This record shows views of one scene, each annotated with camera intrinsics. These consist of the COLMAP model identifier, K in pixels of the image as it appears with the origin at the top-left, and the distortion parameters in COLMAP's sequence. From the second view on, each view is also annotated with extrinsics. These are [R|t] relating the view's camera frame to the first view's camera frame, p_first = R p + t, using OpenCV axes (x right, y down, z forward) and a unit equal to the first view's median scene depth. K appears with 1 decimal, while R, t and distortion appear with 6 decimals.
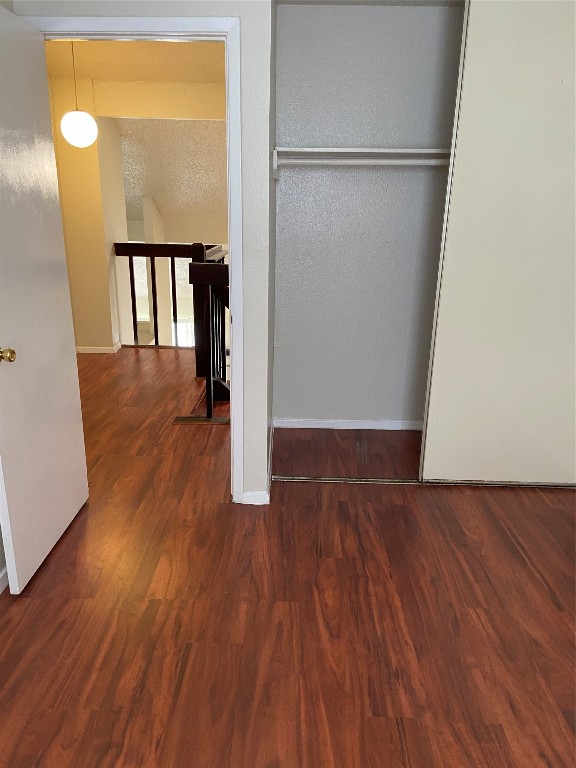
lens RADIAL K [[581.9, 0, 290.3], [0, 581.9, 385.5], [0, 0, 1]] dist [0.085382, -0.037714]
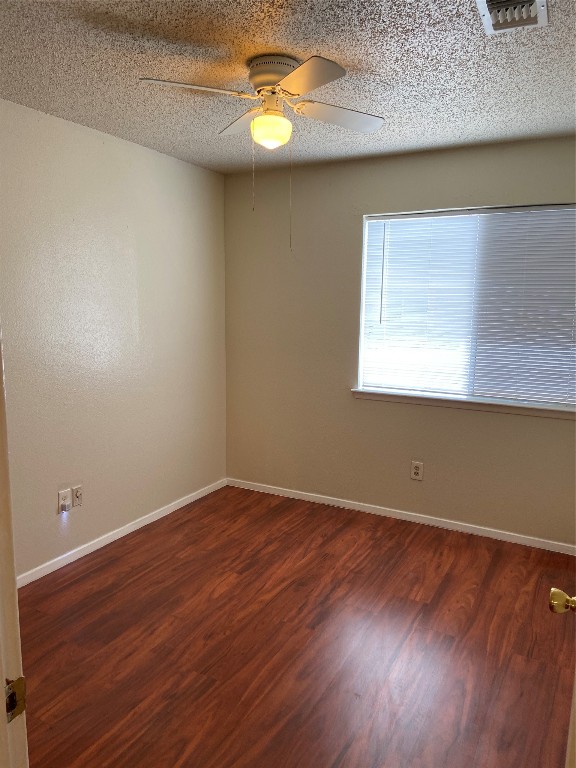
lens RADIAL K [[581.9, 0, 287.1], [0, 581.9, 384.2], [0, 0, 1]] dist [0.085382, -0.037714]
pose [[-0.886357, -0.052287, 0.460041, -0.567028], [0.141061, 0.915871, 0.375876, -0.522900], [-0.440991, 0.398054, -0.804413, 1.697898]]
